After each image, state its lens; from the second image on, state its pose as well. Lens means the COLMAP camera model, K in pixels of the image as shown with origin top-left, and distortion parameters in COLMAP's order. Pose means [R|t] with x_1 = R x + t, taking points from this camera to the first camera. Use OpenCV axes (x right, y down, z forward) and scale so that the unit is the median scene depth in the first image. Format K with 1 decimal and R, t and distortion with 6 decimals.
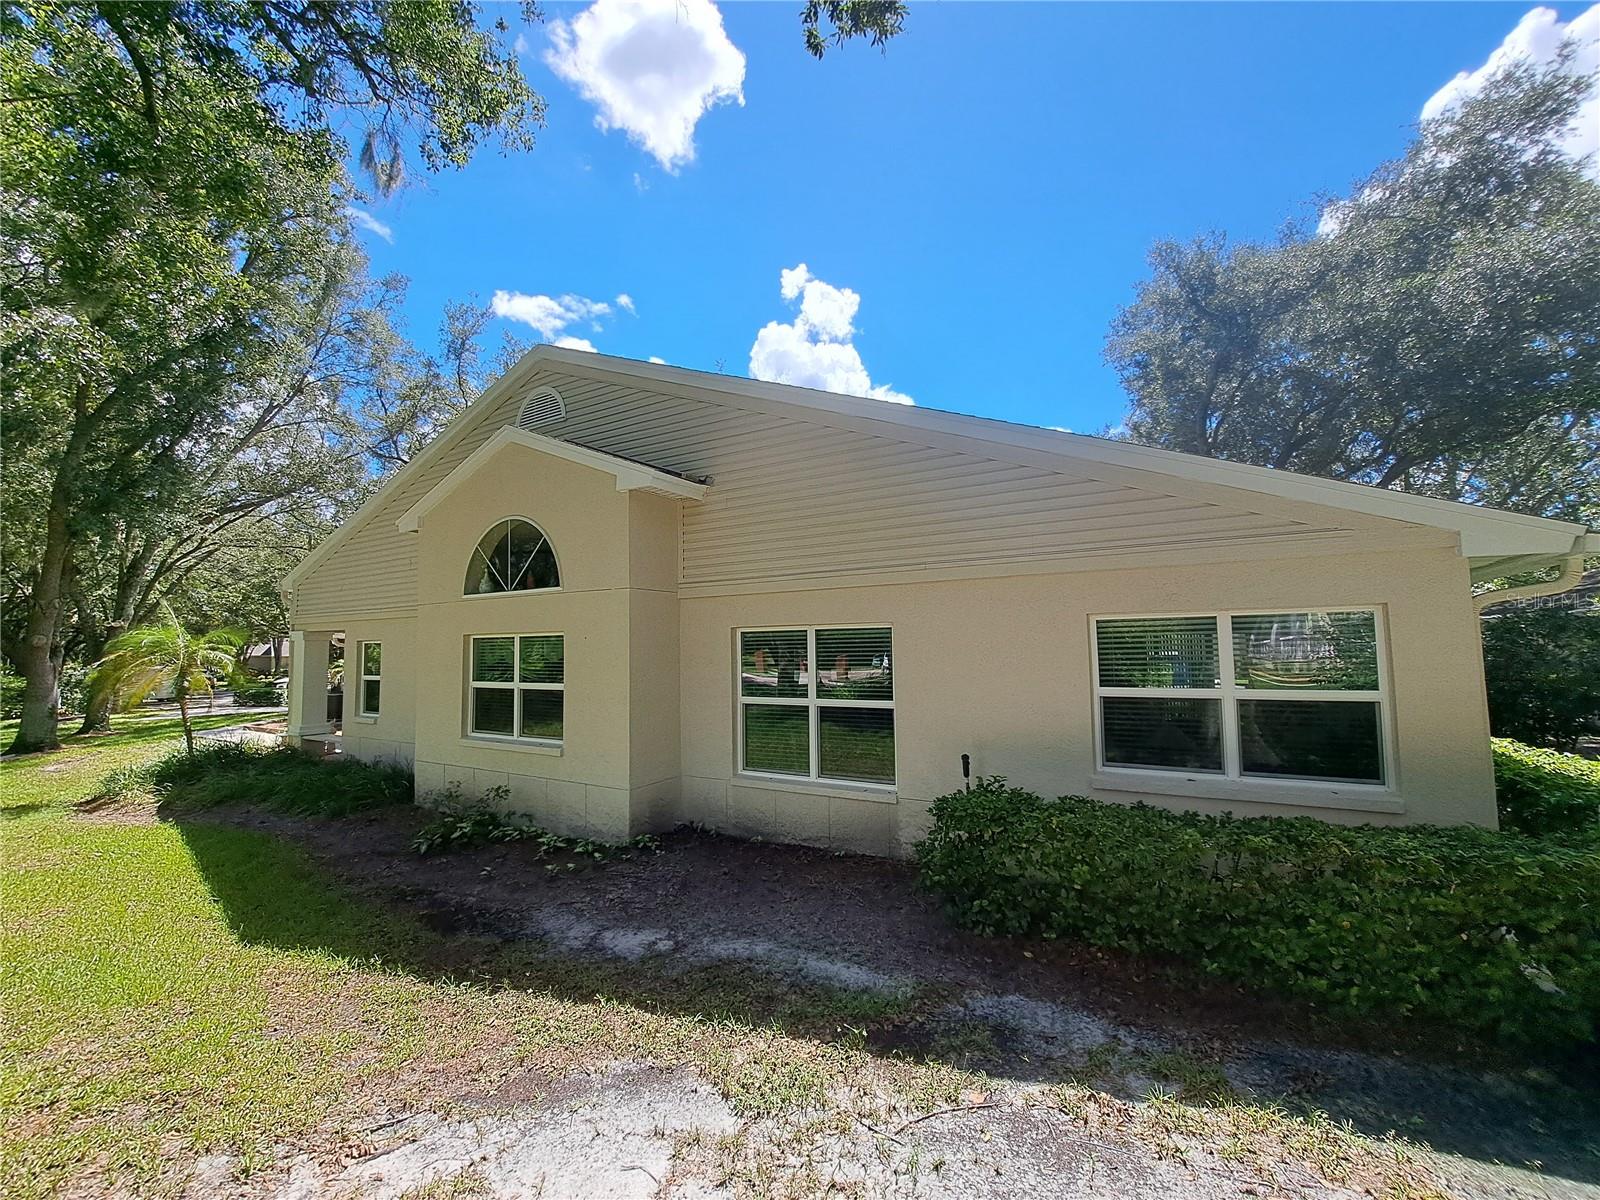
lens RADIAL K [[640.8, 0, 800.0], [0, 640.8, 600.0], [0, 0, 1]] dist [-0.006612, -0.000233]
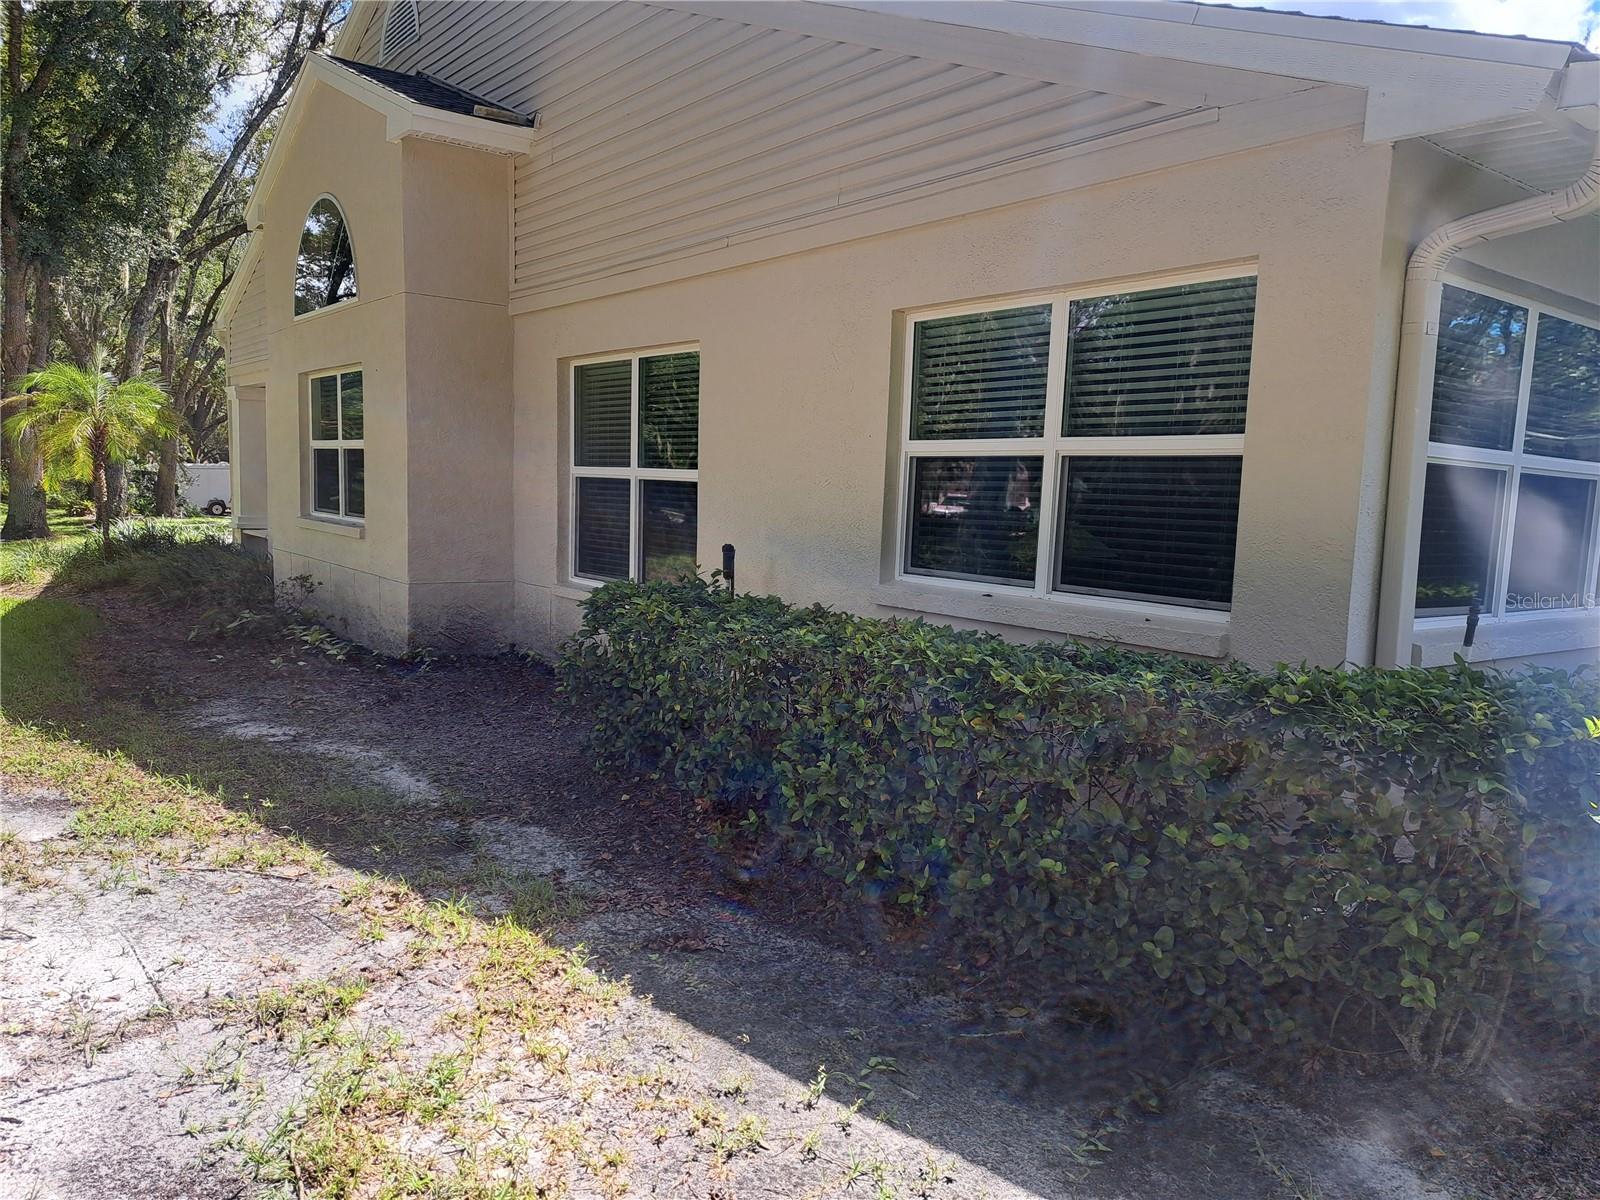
lens RADIAL K [[1155.1, 0, 800.0], [0, 1155.1, 600.0], [0, 0, 1]] dist [0.095114, -0.104614]
pose [[0.924134, 0.088668, -0.371637, 0.851064], [-0.025103, 0.984687, 0.172513, 0.108725], [0.381243, -0.150096, 0.912209, -0.029586]]
